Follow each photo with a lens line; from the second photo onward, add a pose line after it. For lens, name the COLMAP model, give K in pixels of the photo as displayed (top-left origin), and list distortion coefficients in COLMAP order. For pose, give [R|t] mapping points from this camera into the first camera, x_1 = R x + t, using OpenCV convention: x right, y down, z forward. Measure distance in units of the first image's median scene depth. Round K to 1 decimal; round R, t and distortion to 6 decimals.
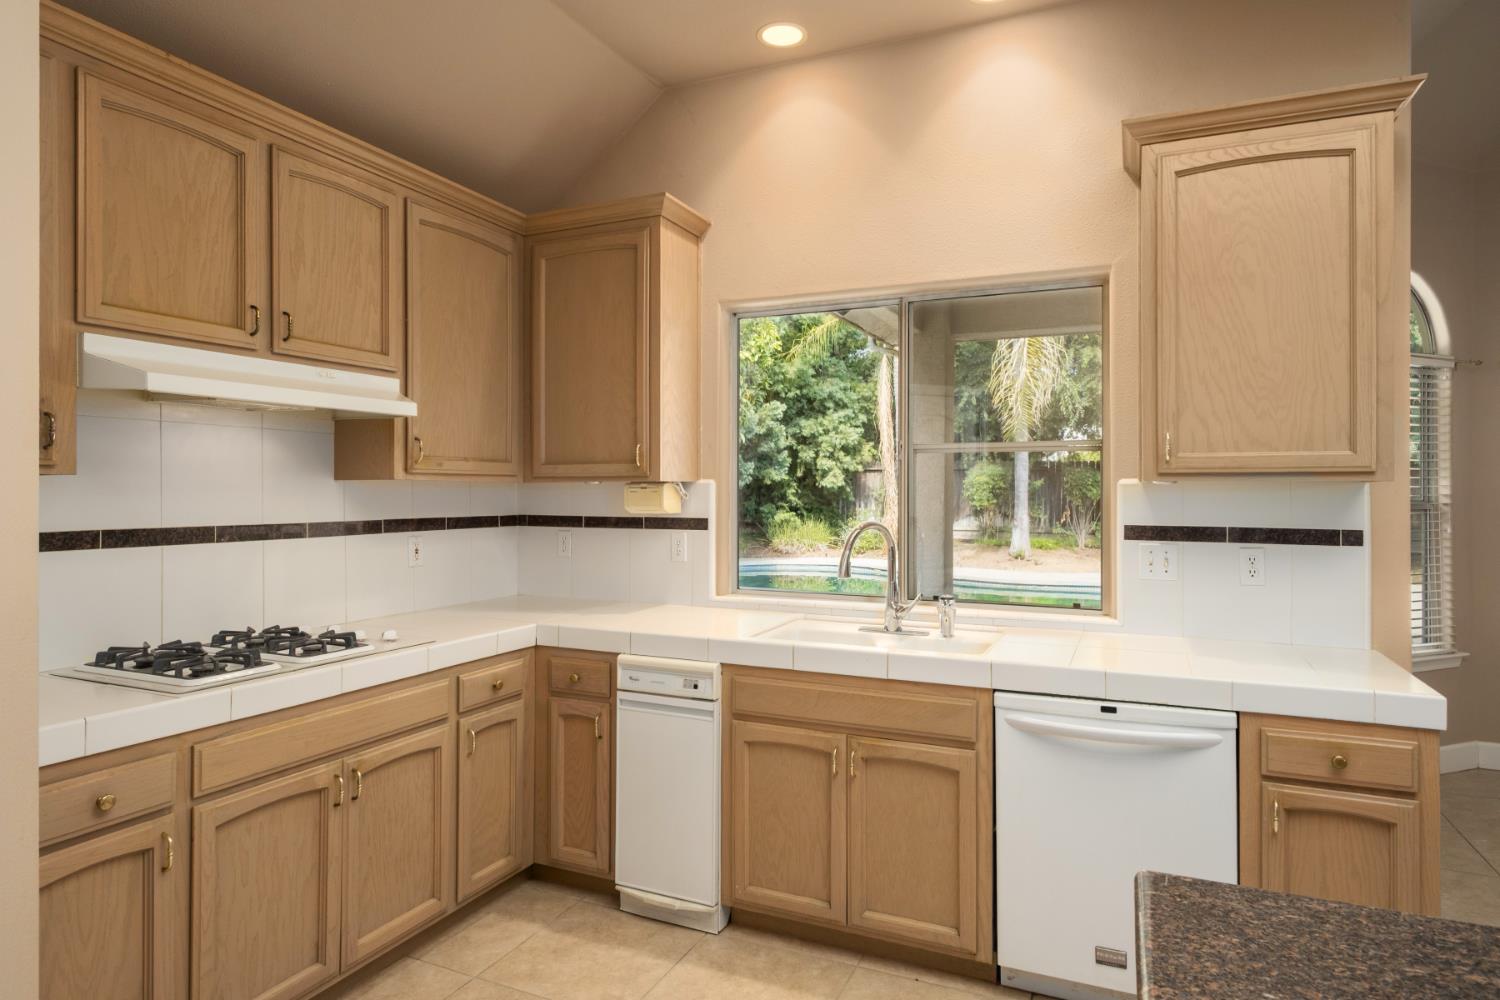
lens RADIAL K [[849.0, 0, 758.0], [0, 849.0, 488.3], [0, 0, 1]] dist [-0.001016, -0.000406]
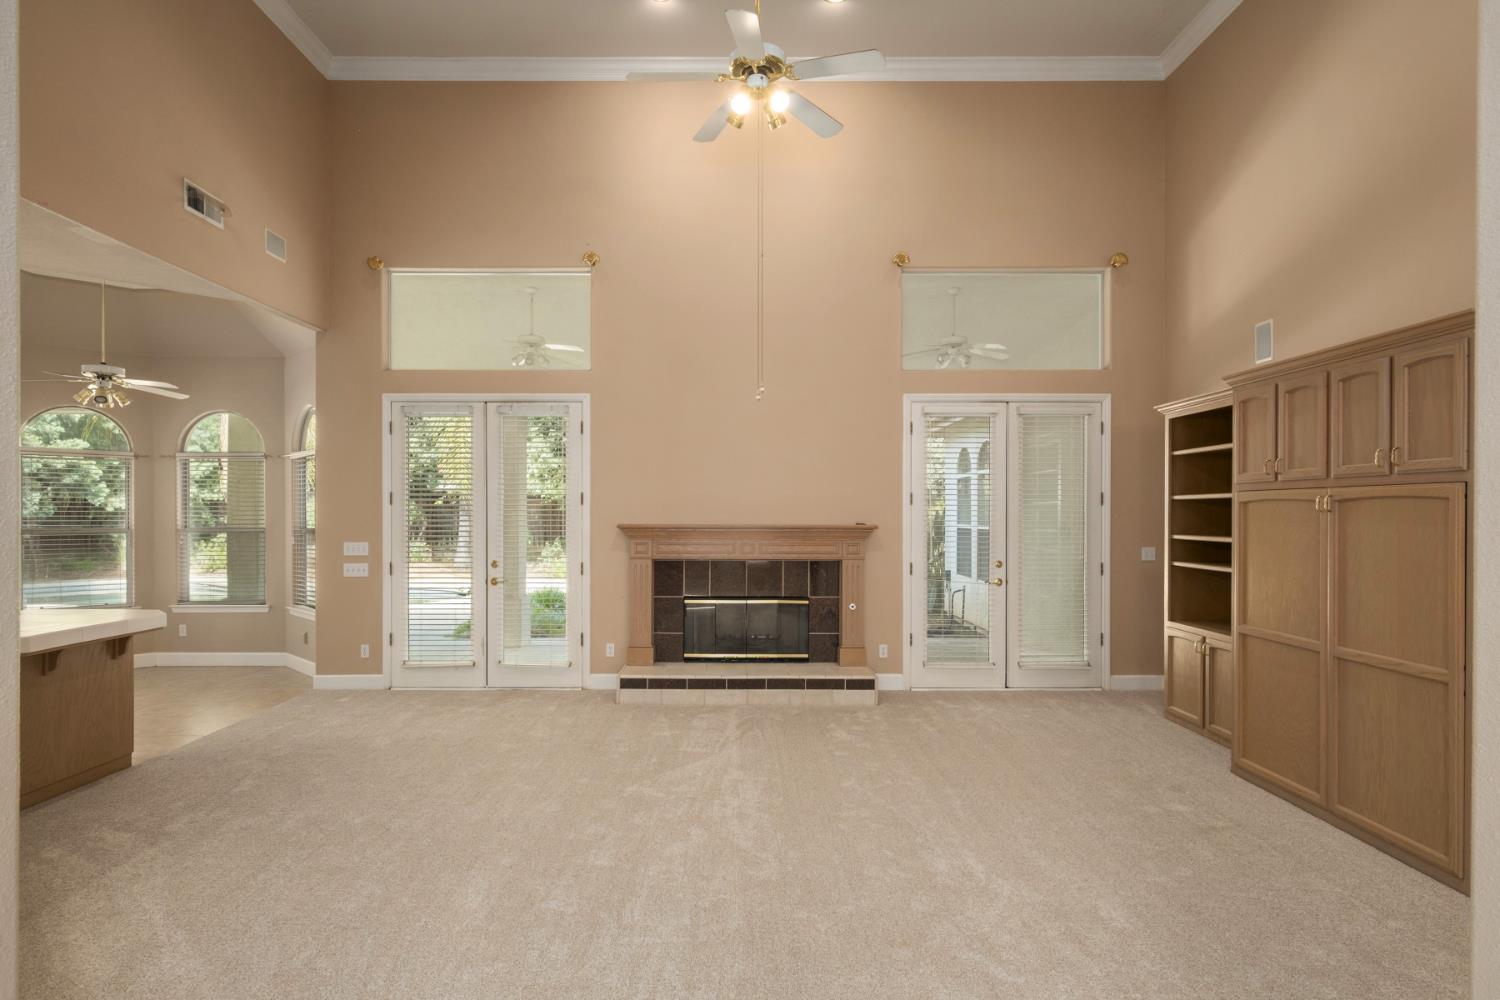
lens RADIAL K [[820.6, 0, 733.9], [0, 820.6, 516.9], [0, 0, 1]] dist [0.002462, 0.000219]
pose [[0.919251, -0.003234, 0.393659, 2.056550], [0.000361, 0.999973, 0.007373, -0.035971], [-0.393672, -0.006636, 0.919227, -1.905878]]
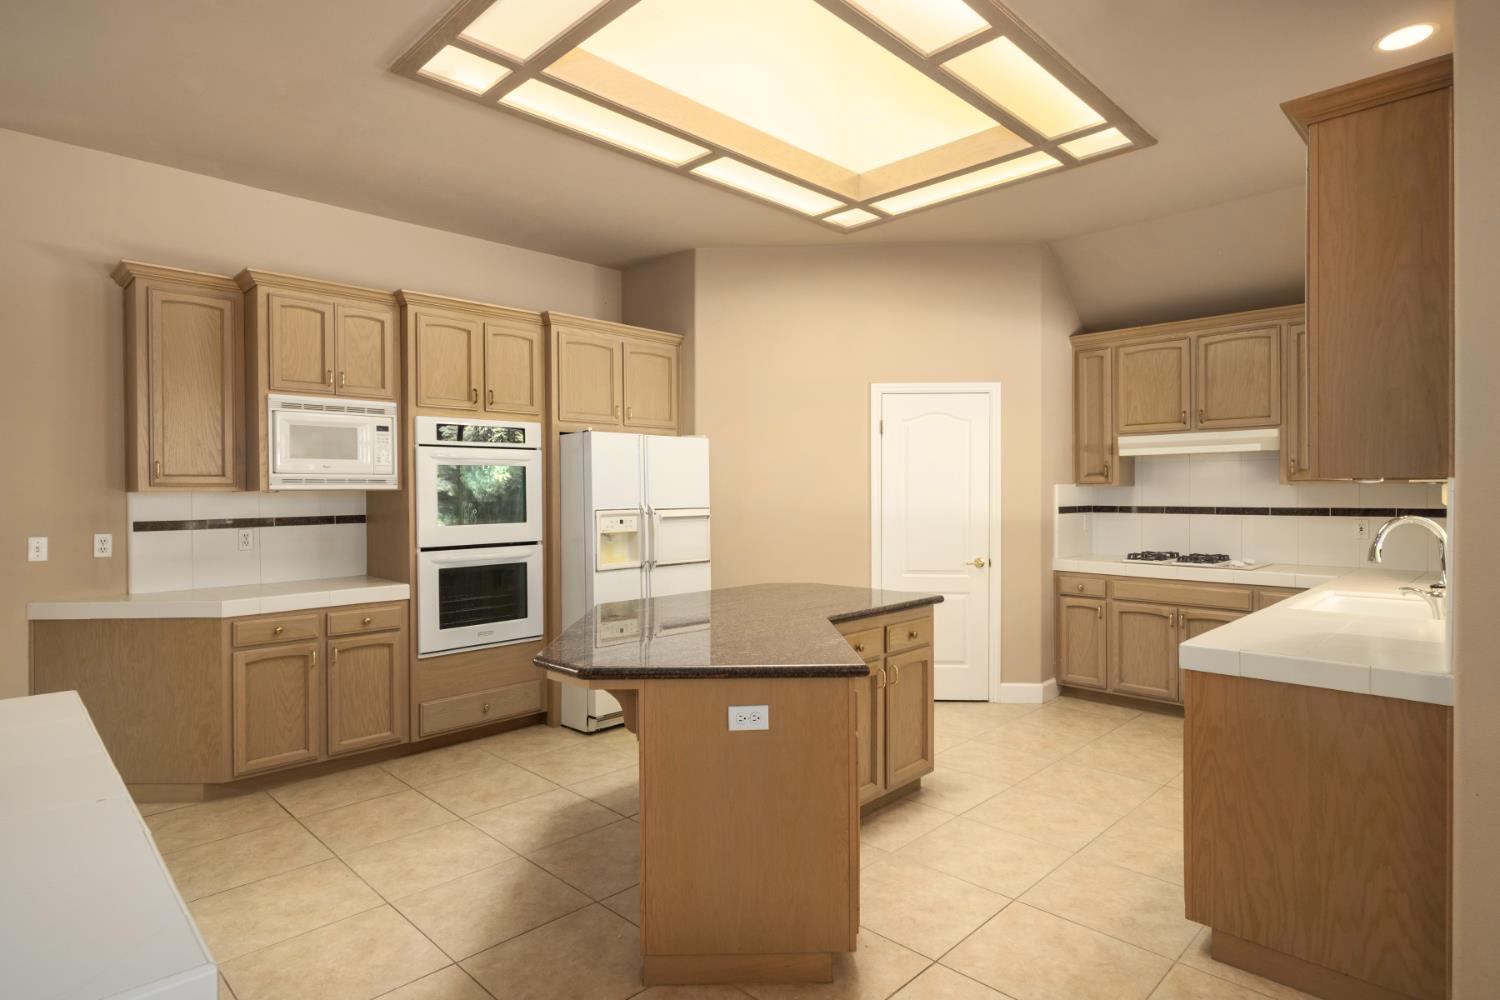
lens RADIAL K [[806.3, 0, 729.6], [0, 806.3, 493.8], [0, 0, 1]] dist [-0.000280, 0.001369]
pose [[-0.374938, 0.000498, -0.927050, 1.578864], [0.005850, 0.999981, -0.001829, 0.006291], [0.927032, -0.006109, -0.374934, 0.556357]]
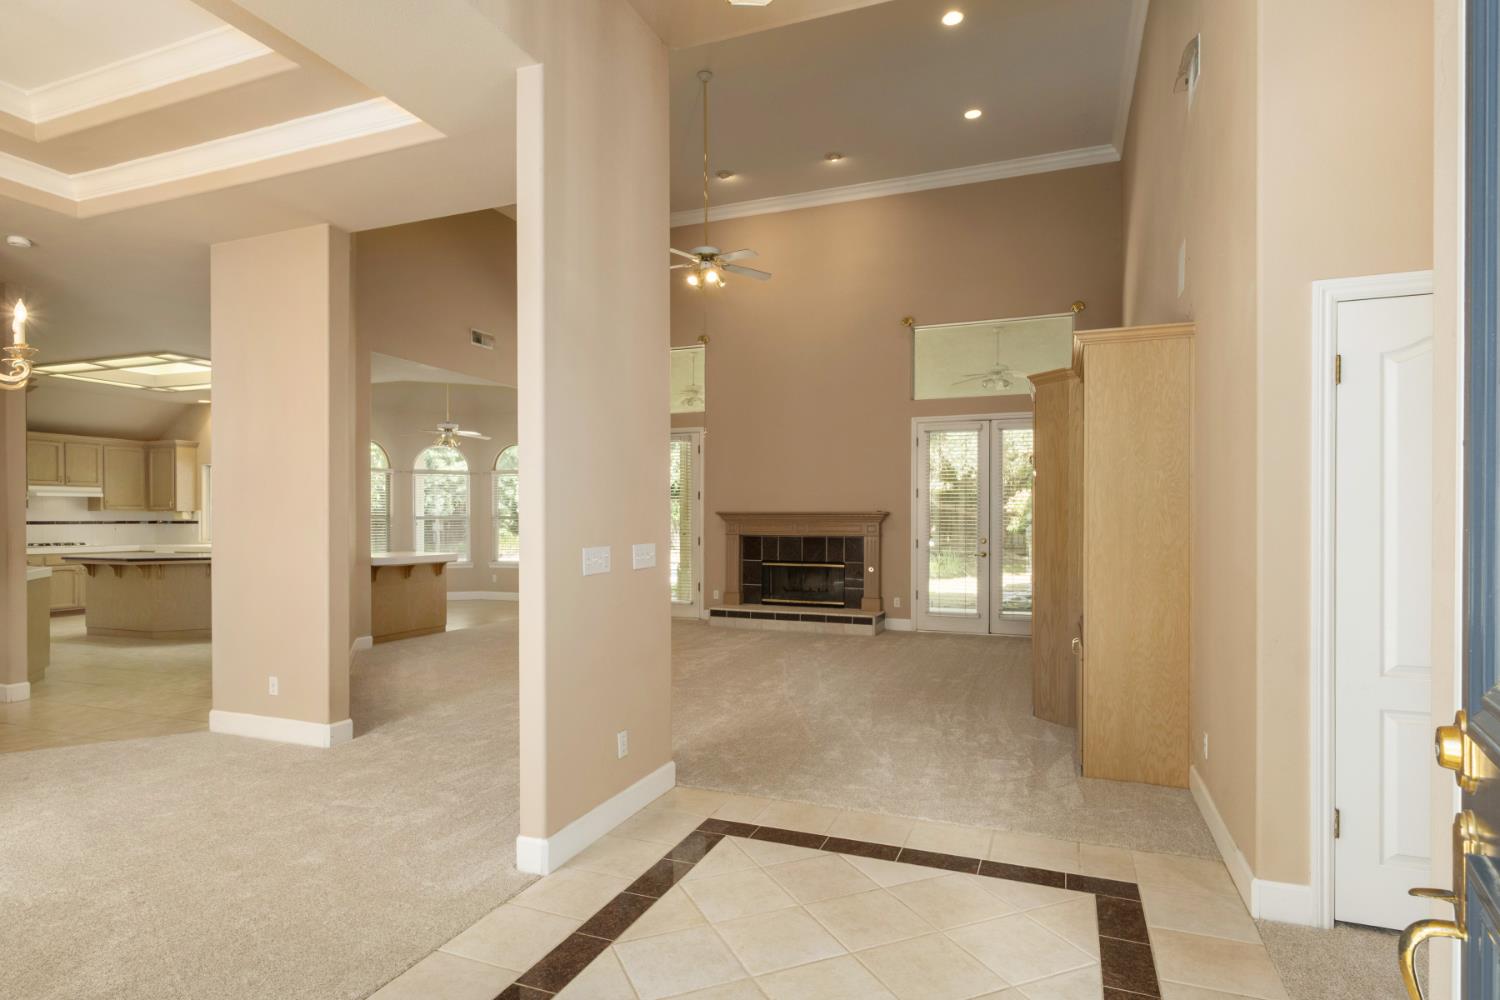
lens RADIAL K [[802.9, 0, 743.7], [0, 802.9, 519.2], [0, 0, 1]] dist [-0.001635, 0.000237]
pose [[0.999391, -0.002760, 0.034779, 2.692892], [0.002574, 0.999982, 0.005379, 0.017940], [-0.034793, -0.005286, 0.999381, -3.188554]]
